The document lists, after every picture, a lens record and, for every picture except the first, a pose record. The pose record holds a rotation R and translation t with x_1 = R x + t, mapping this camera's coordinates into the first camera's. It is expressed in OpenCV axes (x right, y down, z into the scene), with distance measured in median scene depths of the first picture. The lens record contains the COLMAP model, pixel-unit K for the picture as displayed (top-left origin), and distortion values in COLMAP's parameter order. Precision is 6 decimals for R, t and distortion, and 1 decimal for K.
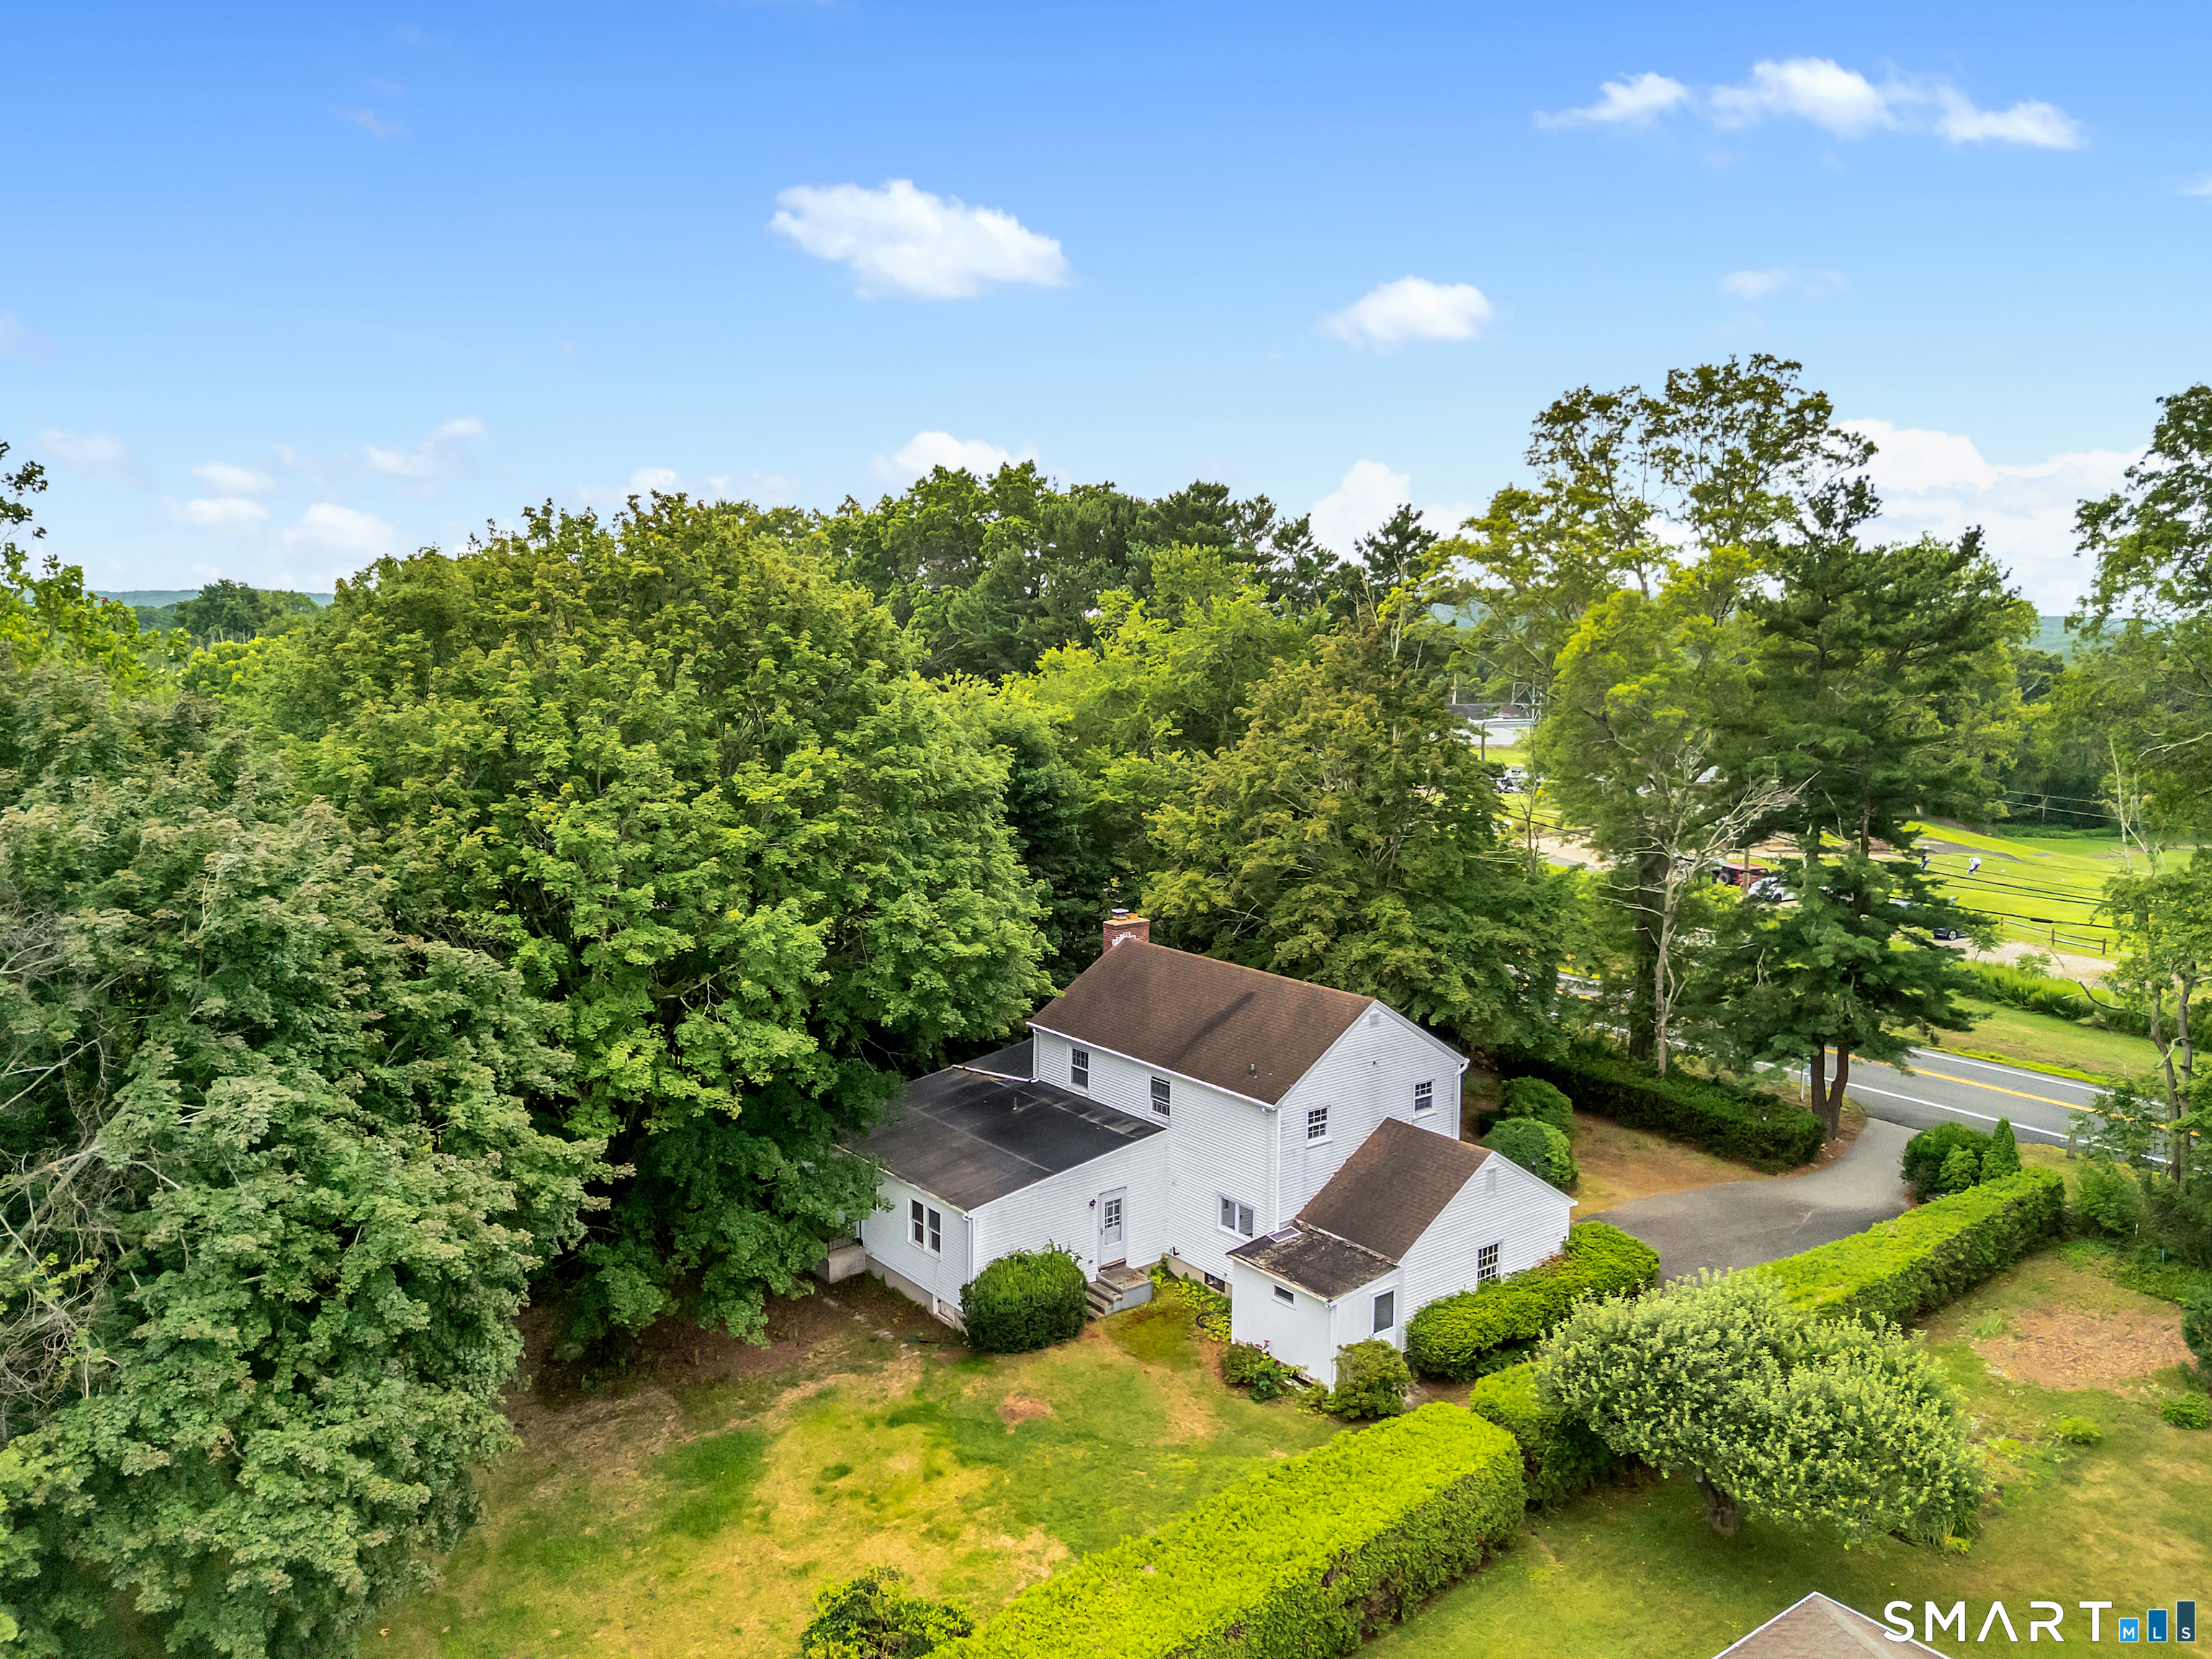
lens RADIAL K [[1629.0, 0, 1106.0], [0, 1629.0, 829.5], [0, 0, 1]] dist [0.092166, -0.082448]
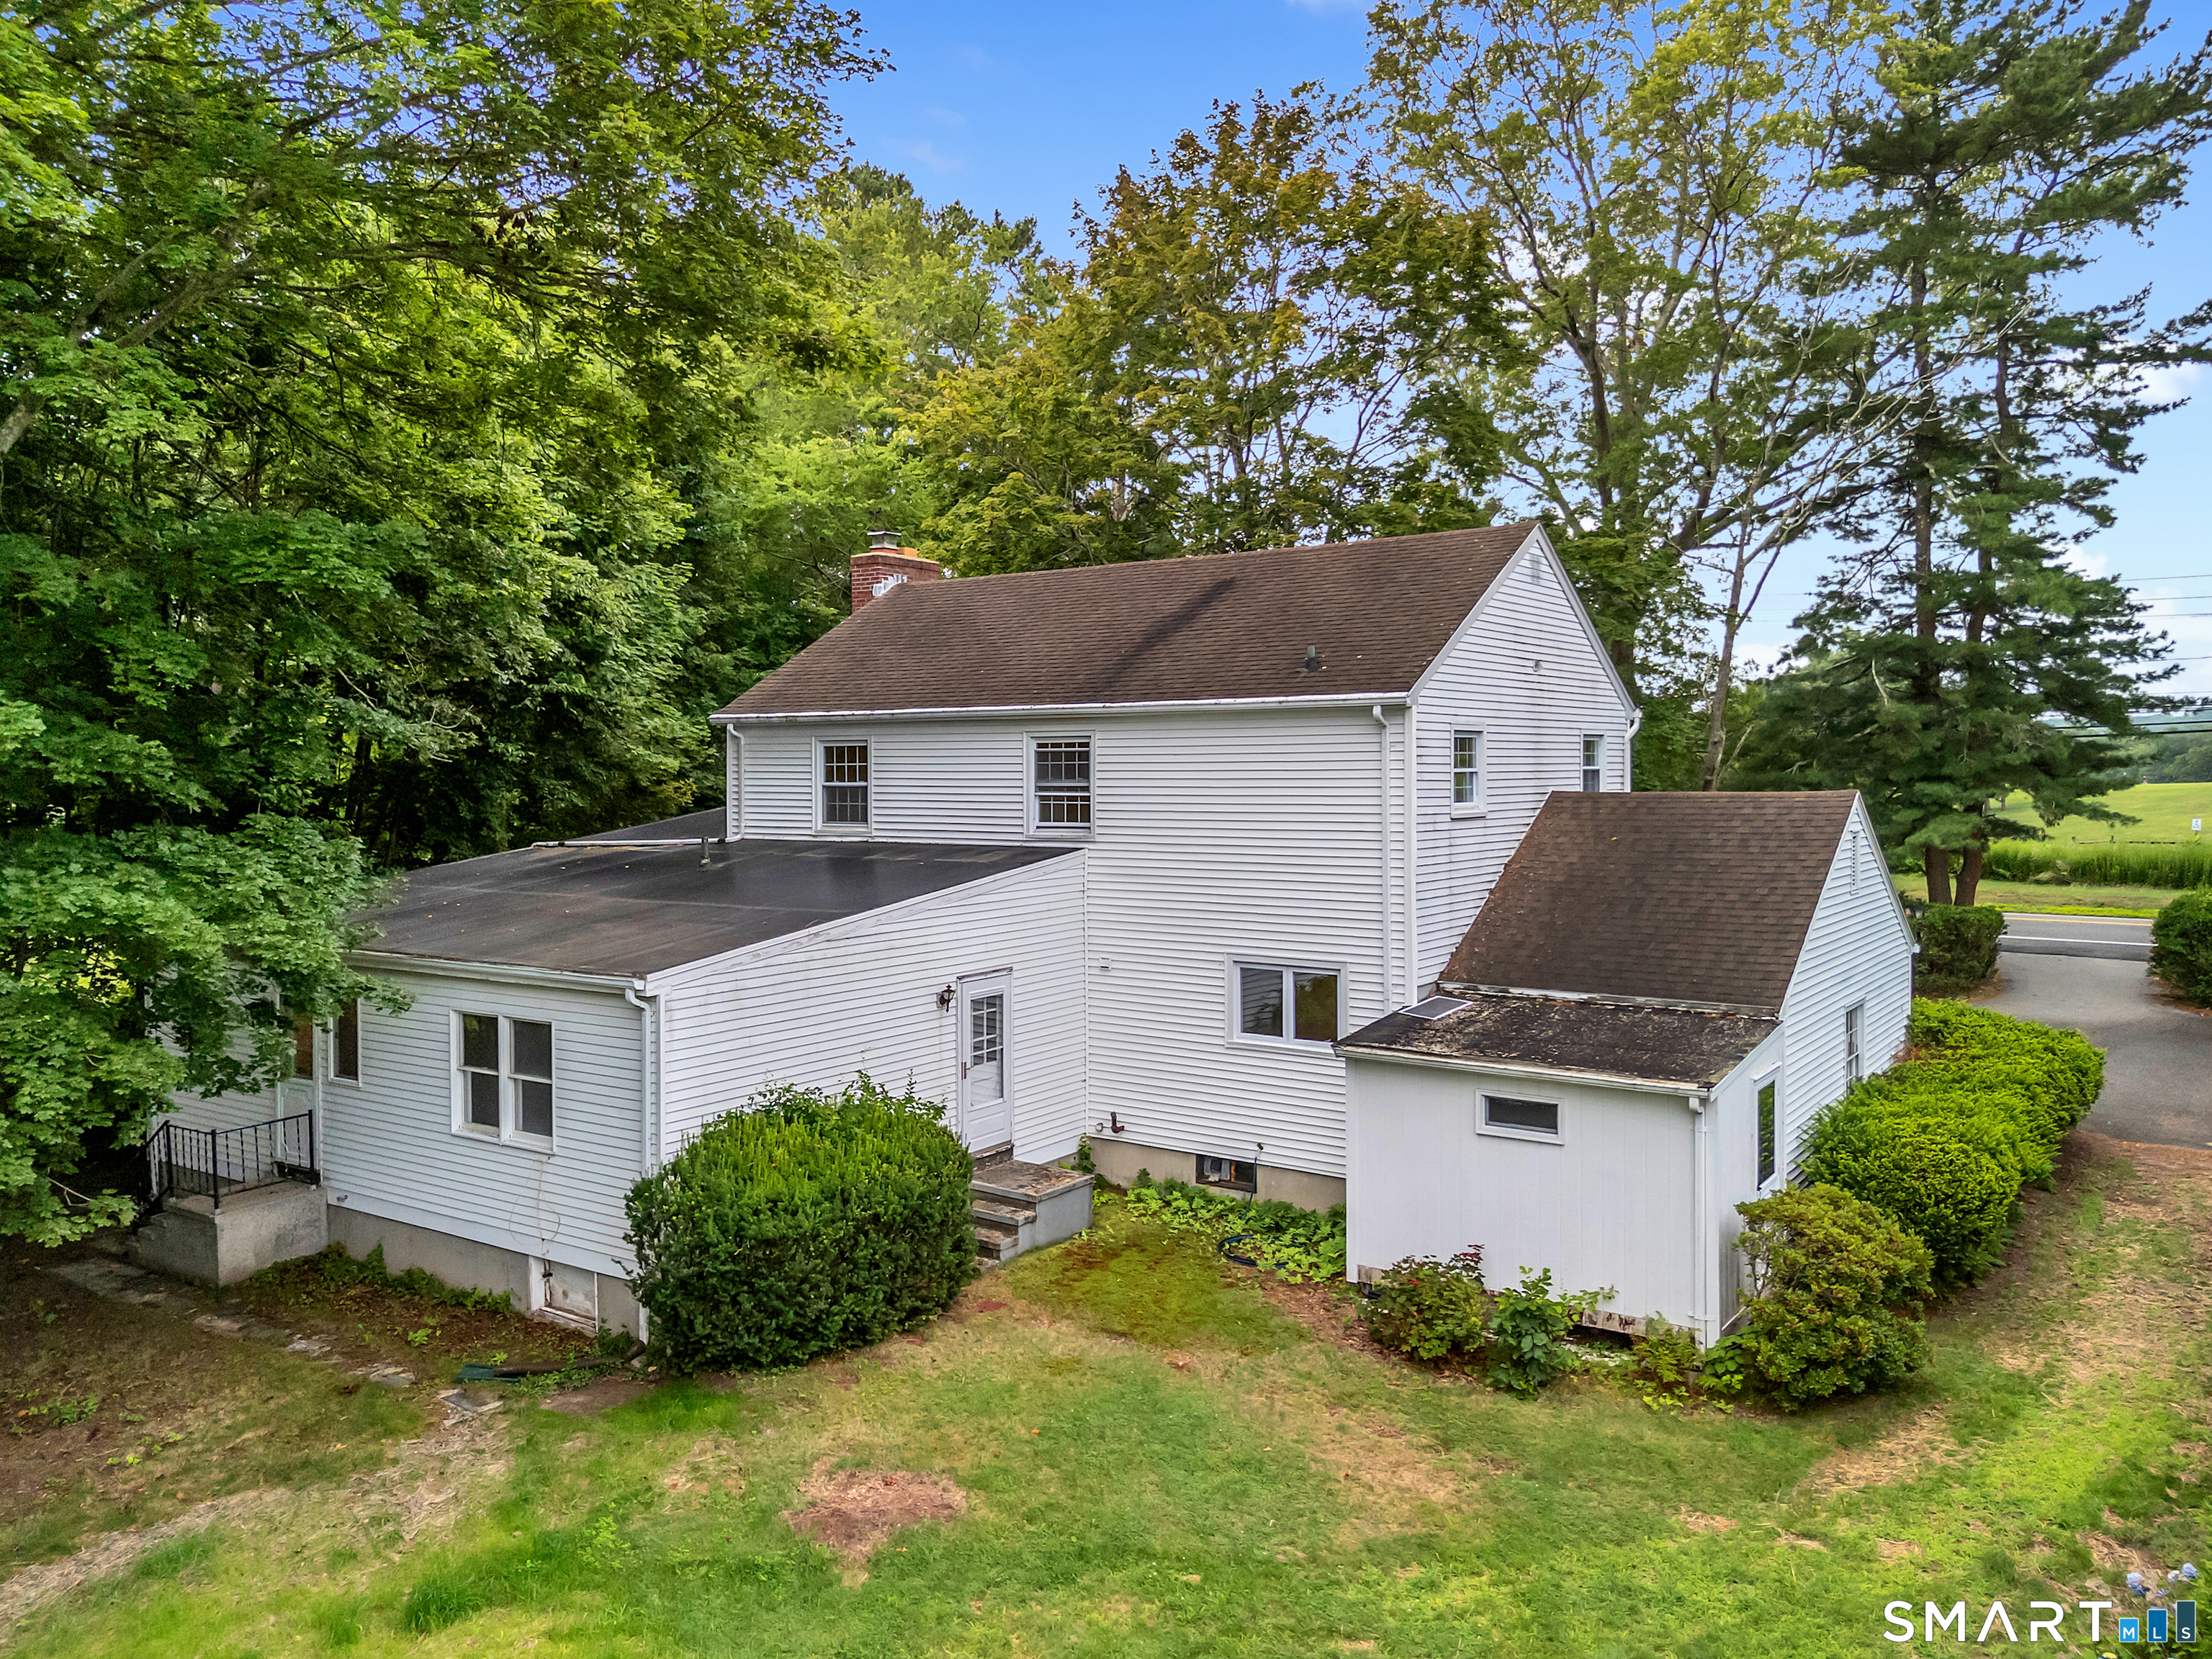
lens RADIAL K [[1629.0, 0, 1106.0], [0, 1629.0, 829.5], [0, 0, 1]] dist [0.092166, -0.082448]
pose [[0.958322, -0.018489, 0.285093, -0.087991], [0.047693, 0.994254, -0.095837, 0.236527], [-0.281683, 0.105440, 0.953697, 0.621009]]
